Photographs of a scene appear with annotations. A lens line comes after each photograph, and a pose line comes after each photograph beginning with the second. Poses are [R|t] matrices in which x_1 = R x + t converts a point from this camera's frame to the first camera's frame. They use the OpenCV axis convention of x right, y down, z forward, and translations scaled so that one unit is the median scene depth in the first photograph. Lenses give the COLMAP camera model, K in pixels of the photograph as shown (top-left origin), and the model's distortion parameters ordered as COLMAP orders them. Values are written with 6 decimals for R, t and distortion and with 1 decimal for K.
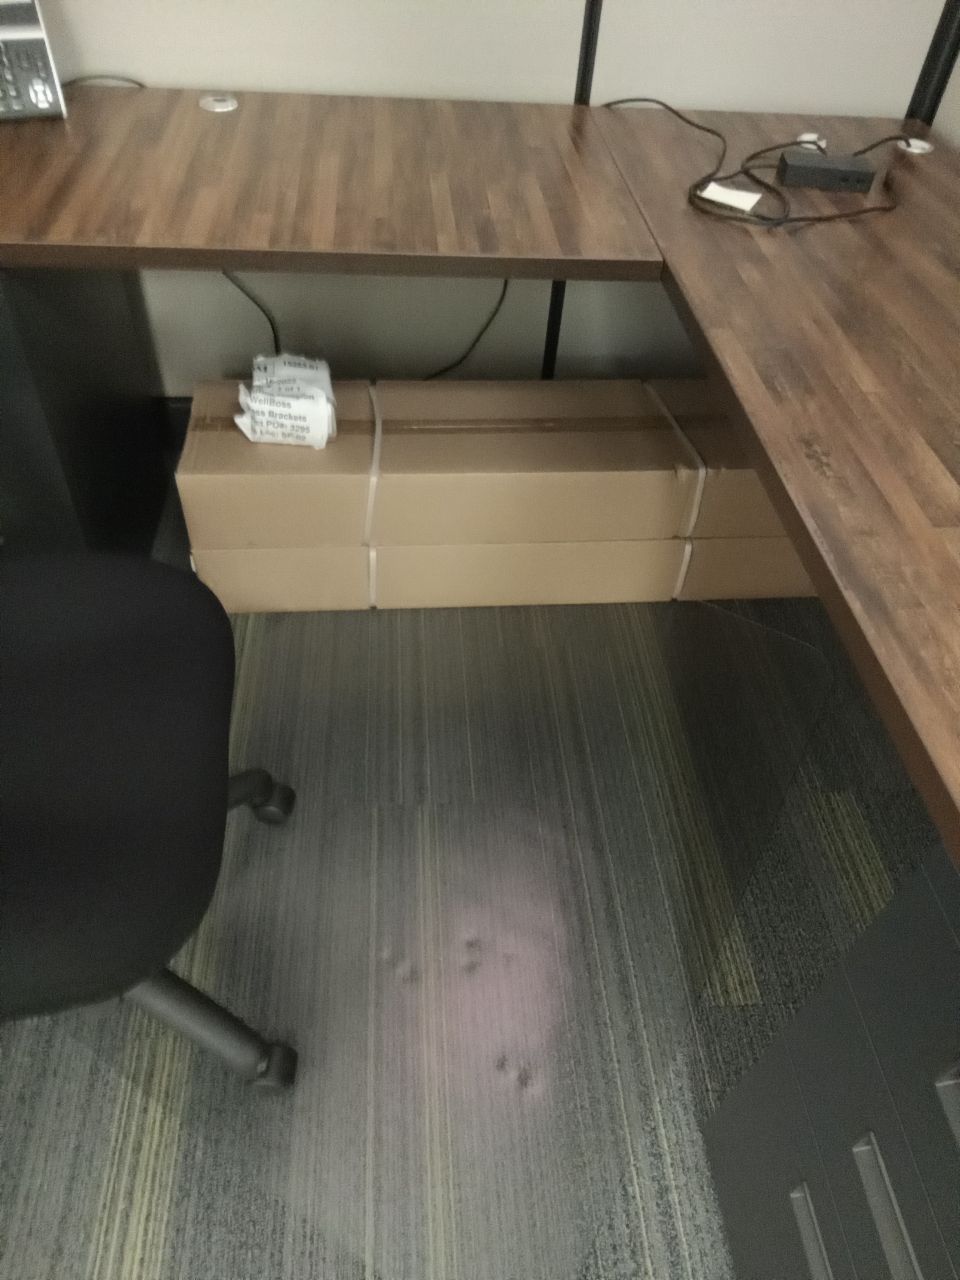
lens RADIAL K [[874.3, 0, 475.0], [0, 874.3, 636.5], [0, 0, 1]] dist [0.066599, -0.076948]
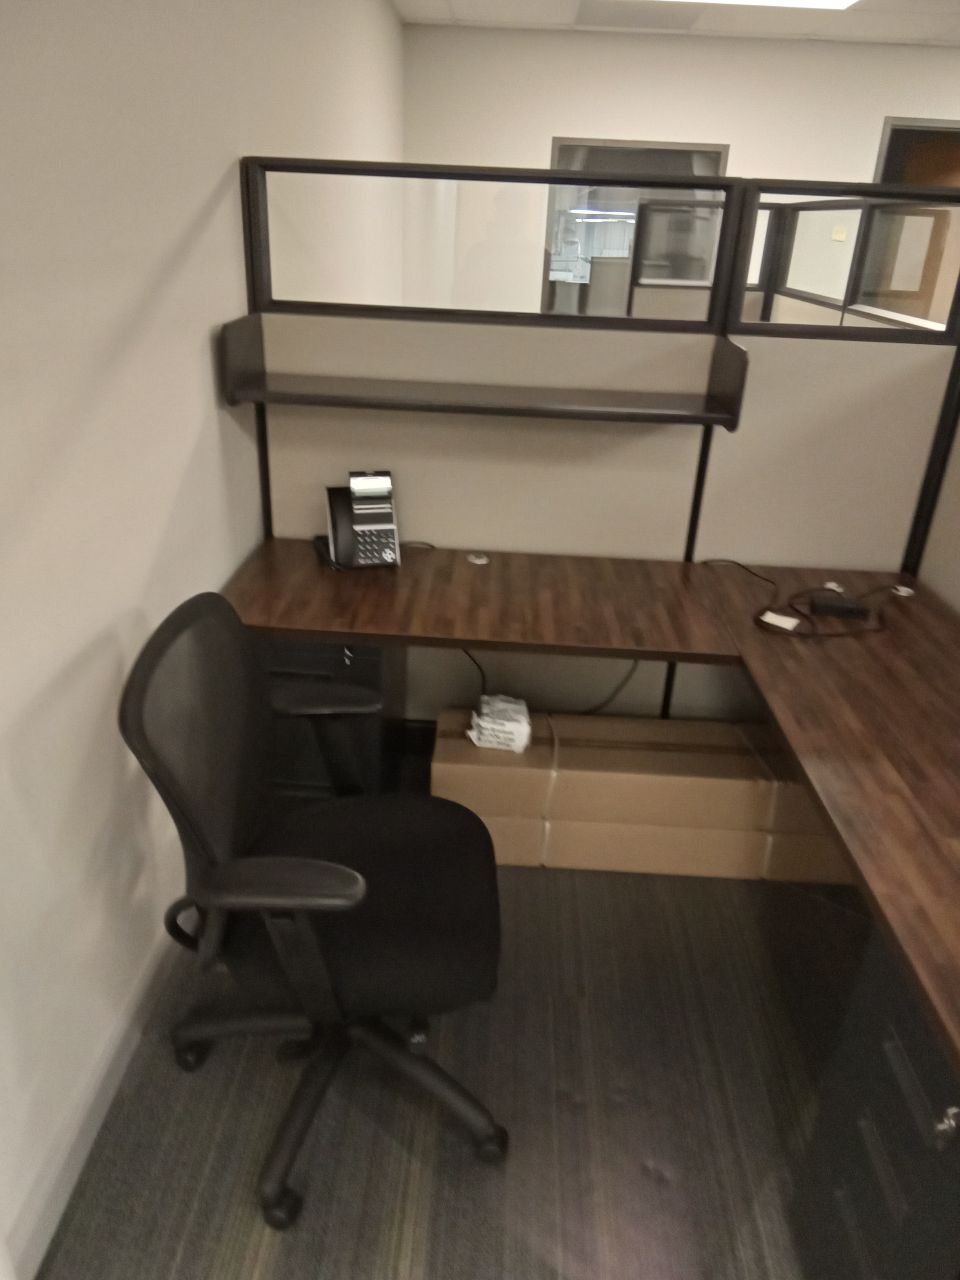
lens RADIAL K [[874.3, 0, 475.0], [0, 874.3, 636.5], [0, 0, 1]] dist [0.066599, -0.076948]
pose [[0.992630, 0.039322, -0.114626, -0.093460], [-0.079822, 0.923863, -0.374306, 0.201171], [0.091180, 0.380697, 0.920194, -0.567312]]
